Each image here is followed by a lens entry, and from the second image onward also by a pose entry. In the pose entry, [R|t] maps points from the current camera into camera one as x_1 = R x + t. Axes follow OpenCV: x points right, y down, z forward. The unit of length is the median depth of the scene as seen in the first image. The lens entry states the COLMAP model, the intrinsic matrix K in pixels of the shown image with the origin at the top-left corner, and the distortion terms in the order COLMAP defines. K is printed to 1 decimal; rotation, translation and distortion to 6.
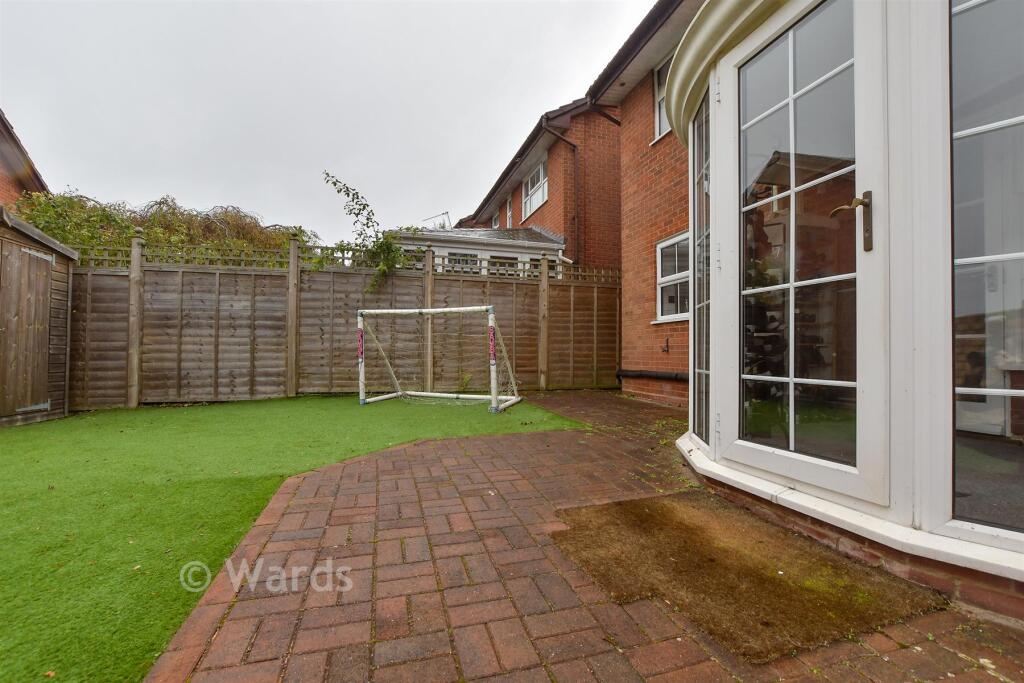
lens RADIAL K [[446.8, 0, 516.0], [0, 446.8, 343.1], [0, 0, 1]] dist [-0.016303, 0.000545]
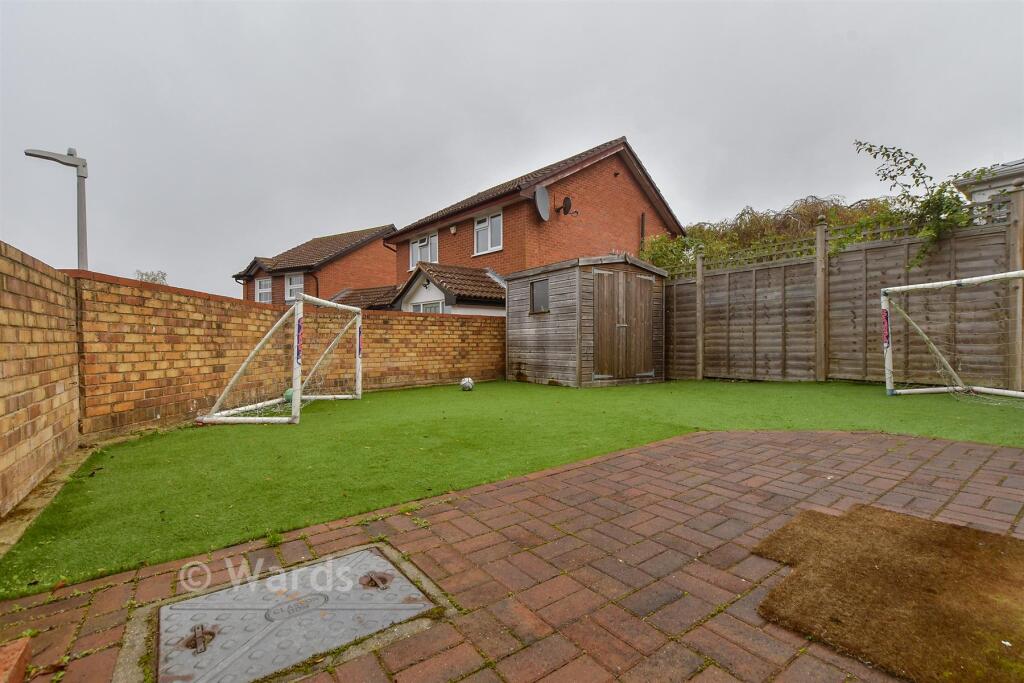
lens RADIAL K [[446.8, 0, 516.2], [0, 446.8, 343.0], [0, 0, 1]] dist [-0.016303, 0.000545]
pose [[0.335730, -0.000845, -0.941958, 0.220762], [0.027858, 0.999571, 0.009033, 0.005493], [0.941546, -0.029274, 0.335610, 0.014448]]
